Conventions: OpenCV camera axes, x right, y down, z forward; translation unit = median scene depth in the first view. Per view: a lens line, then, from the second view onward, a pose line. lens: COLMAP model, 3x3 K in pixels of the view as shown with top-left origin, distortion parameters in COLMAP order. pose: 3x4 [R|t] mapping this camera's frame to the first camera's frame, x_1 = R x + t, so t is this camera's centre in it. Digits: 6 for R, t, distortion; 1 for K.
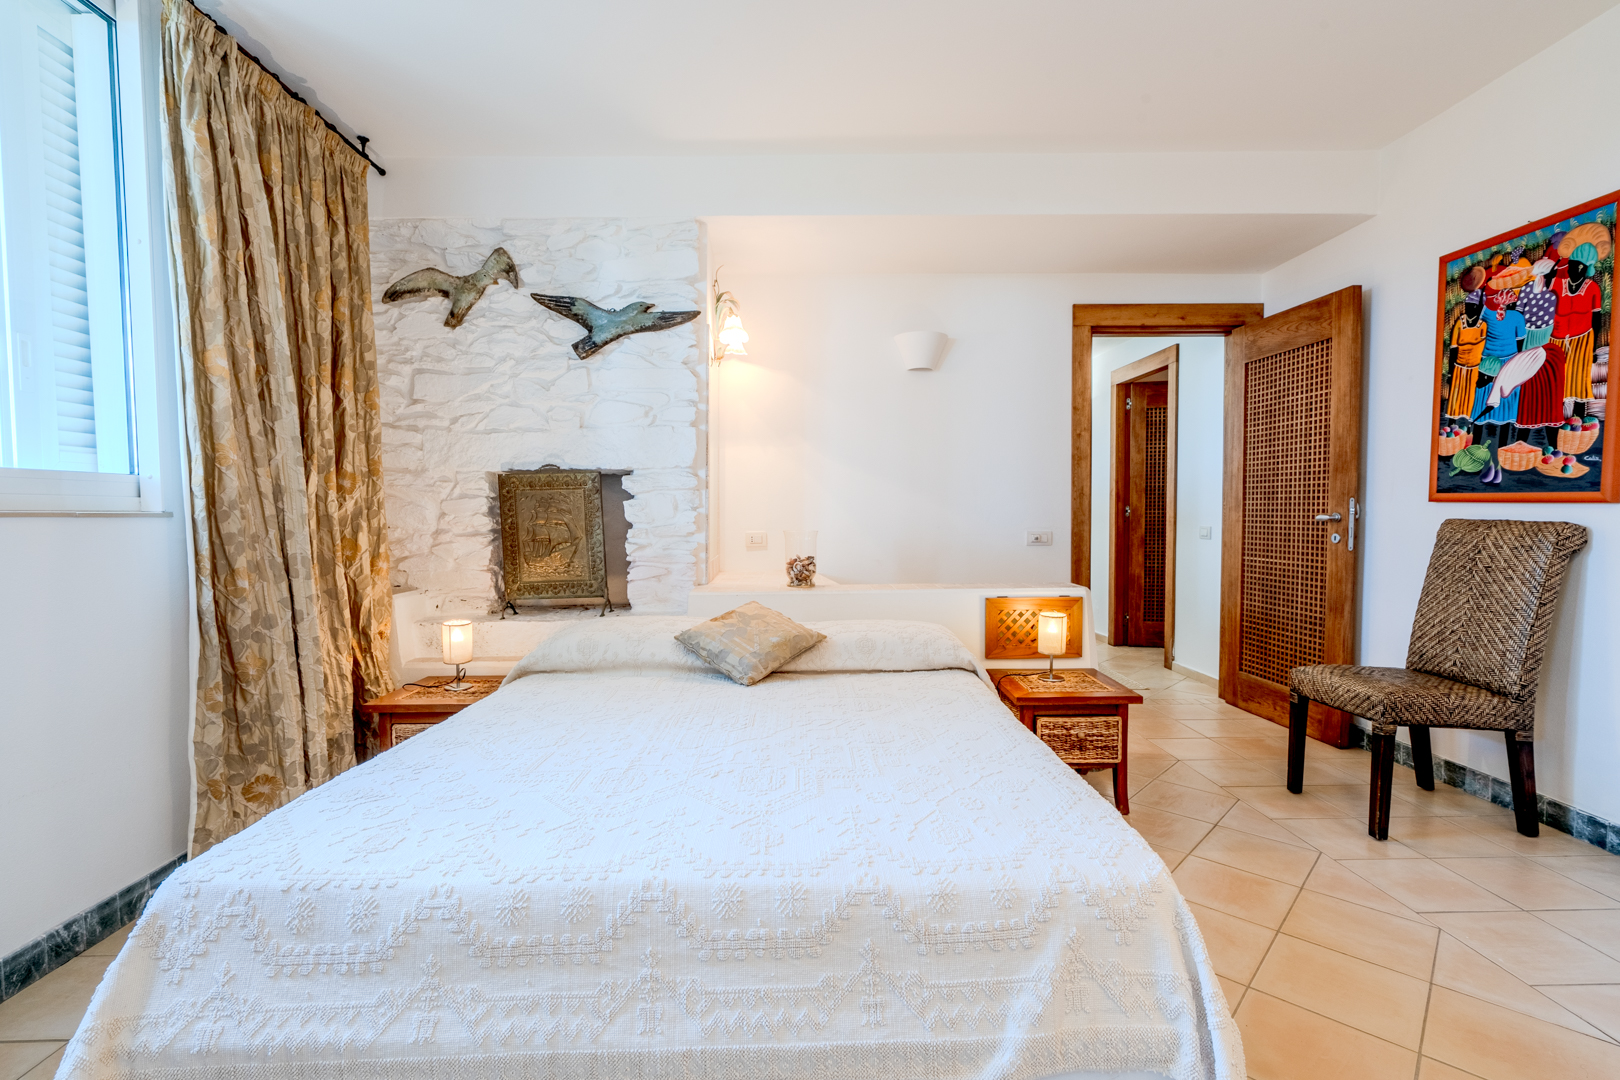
lens RADIAL K [[731.9, 0, 802.0], [0, 731.9, 540.8], [0, 0, 1]] dist [-0.002719, 0.003170]
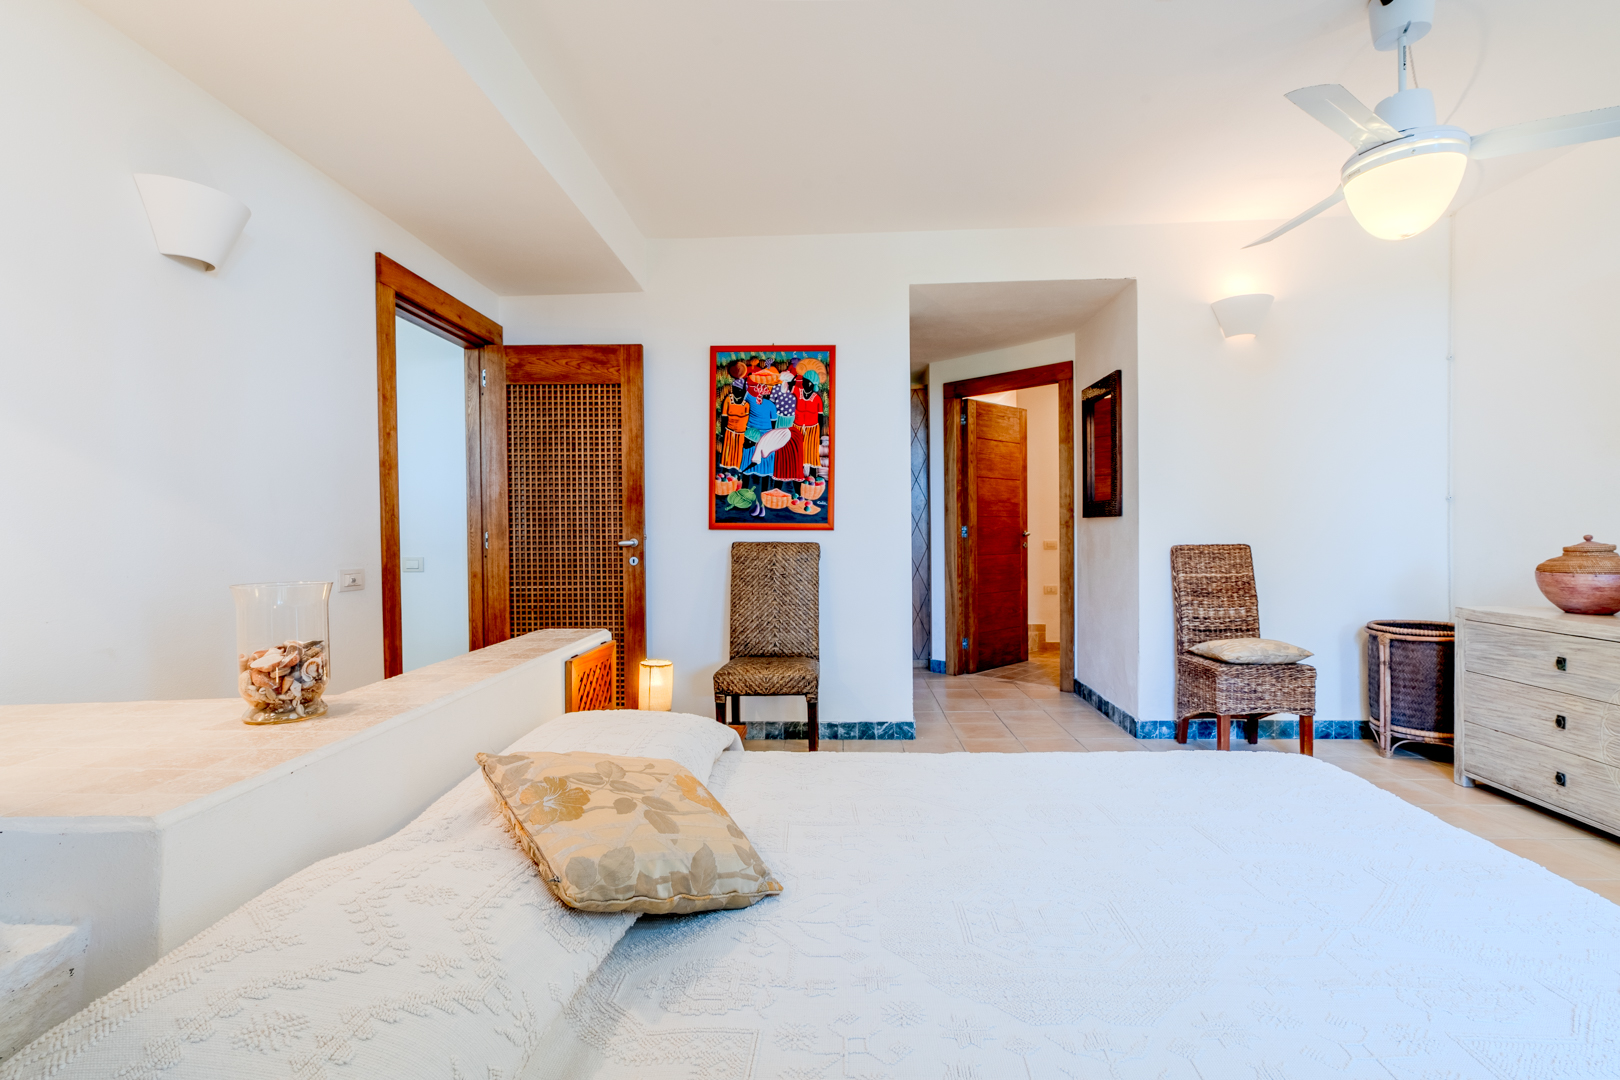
lens RADIAL K [[731.9, 0, 802.0], [0, 731.9, 540.8], [0, 0, 1]] dist [-0.002719, 0.003170]
pose [[0.060374, -0.004808, 0.998164, -0.401504], [0.050449, 0.998725, 0.001759, -0.024444], [-0.996900, 0.050250, 0.060539, 0.691255]]
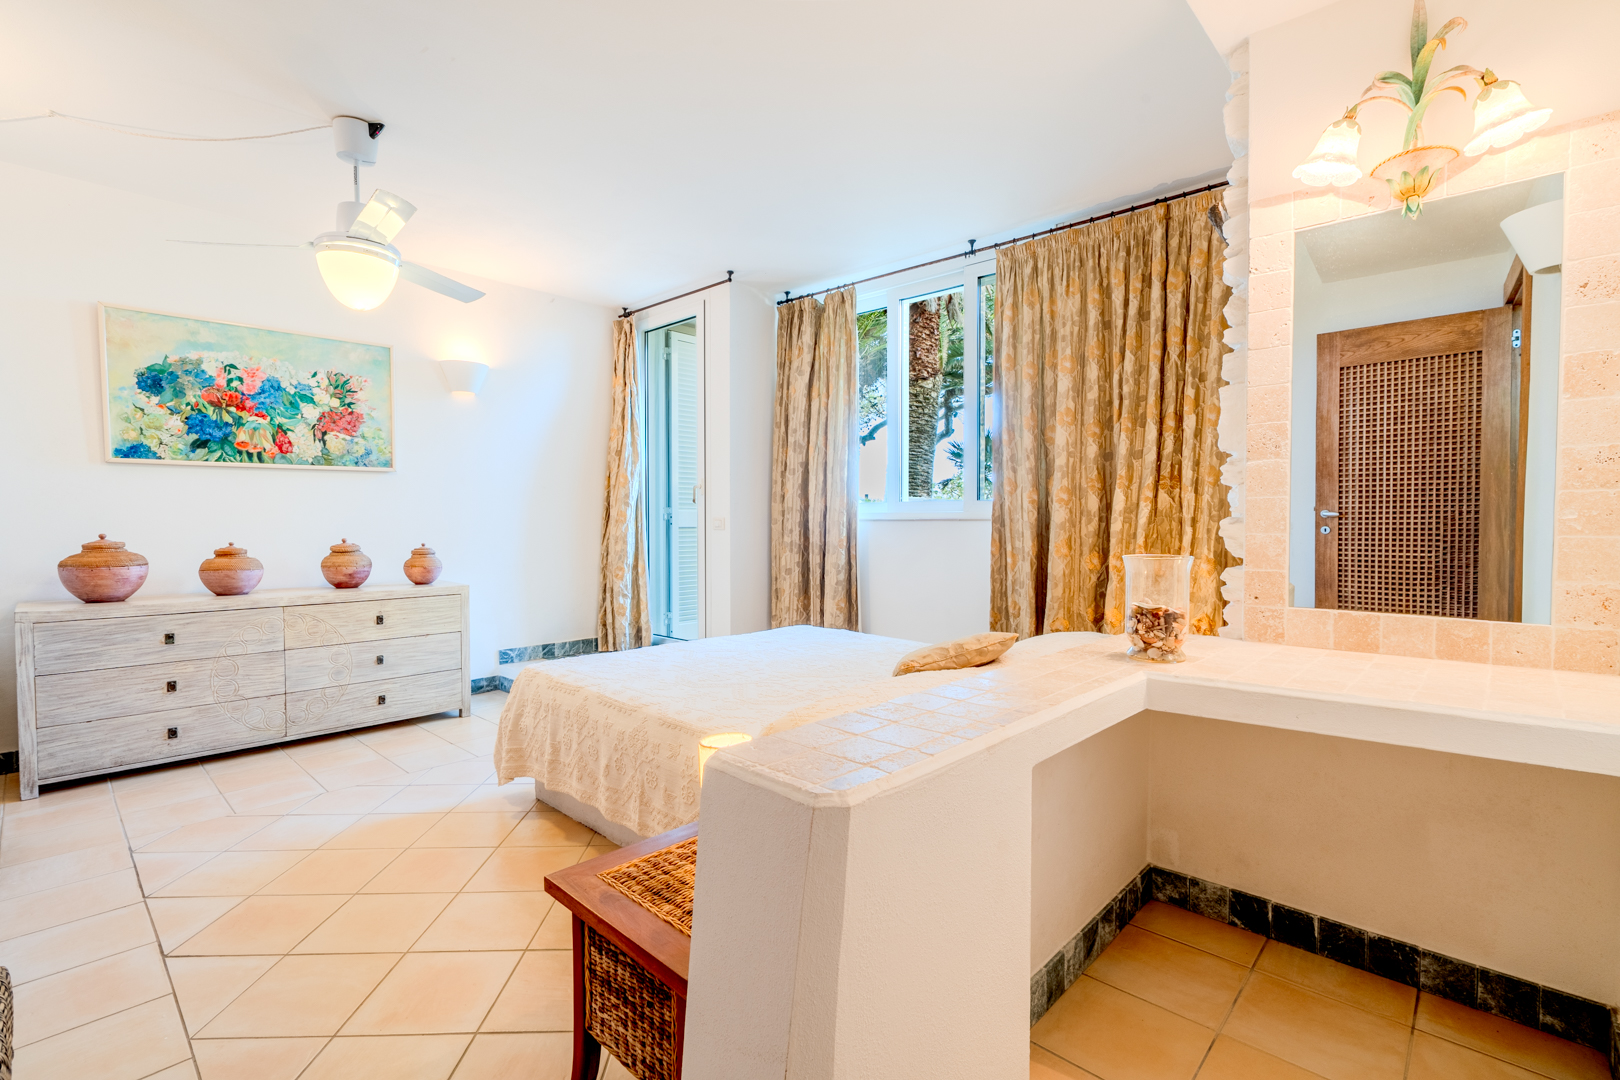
lens RADIAL K [[731.9, 0, 802.0], [0, 731.9, 540.8], [0, 0, 1]] dist [-0.002719, 0.003170]
pose [[-0.702312, 0.029419, -0.711262, 0.570269], [-0.020596, 0.997888, 0.061611, -0.055421], [0.711572, 0.057919, -0.700222, 1.206679]]
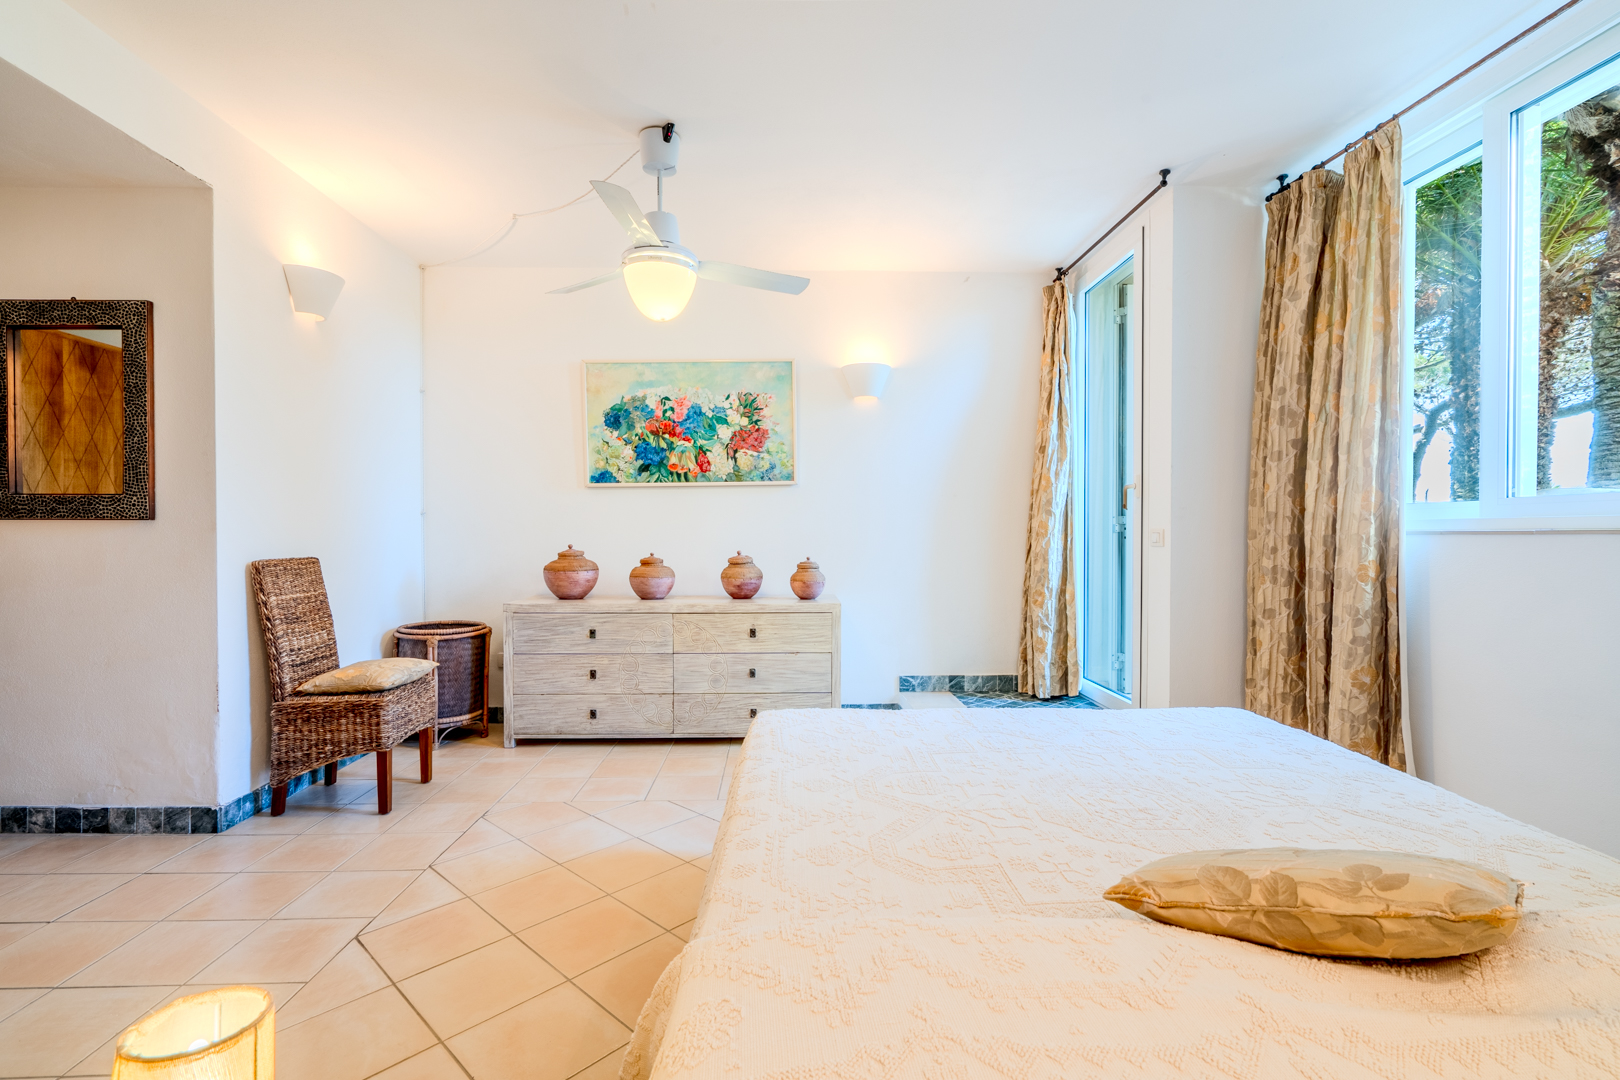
lens RADIAL K [[731.9, 0, 802.0], [0, 731.9, 540.8], [0, 0, 1]] dist [-0.002719, 0.003170]
pose [[-0.999838, 0.010890, -0.014318, 0.147018], [0.010161, 0.998695, 0.050058, -0.047963], [0.014844, 0.049905, -0.998644, 1.075389]]
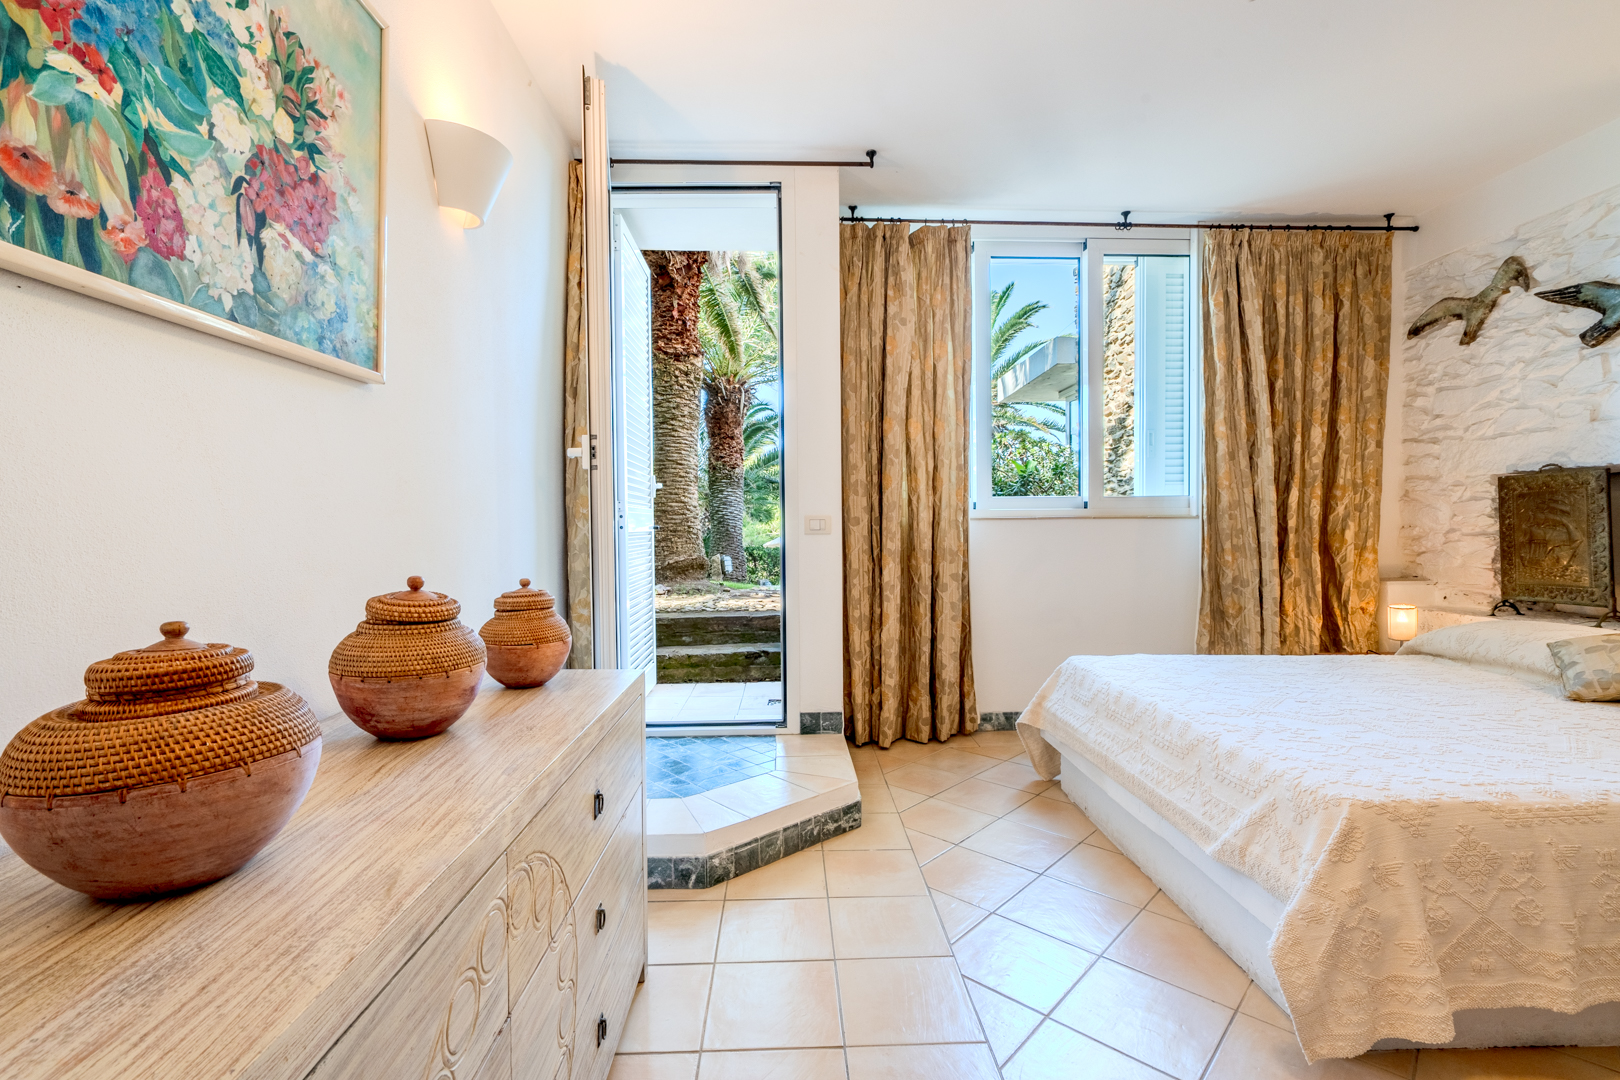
lens RADIAL K [[731.9, 0, 802.0], [0, 731.9, 540.8], [0, 0, 1]] dist [-0.002719, 0.003170]
pose [[0.009165, 0.034071, -0.999377, 0.620023], [-0.029997, 0.998979, 0.033782, -0.005682], [0.999508, 0.029669, 0.010177, 0.002226]]
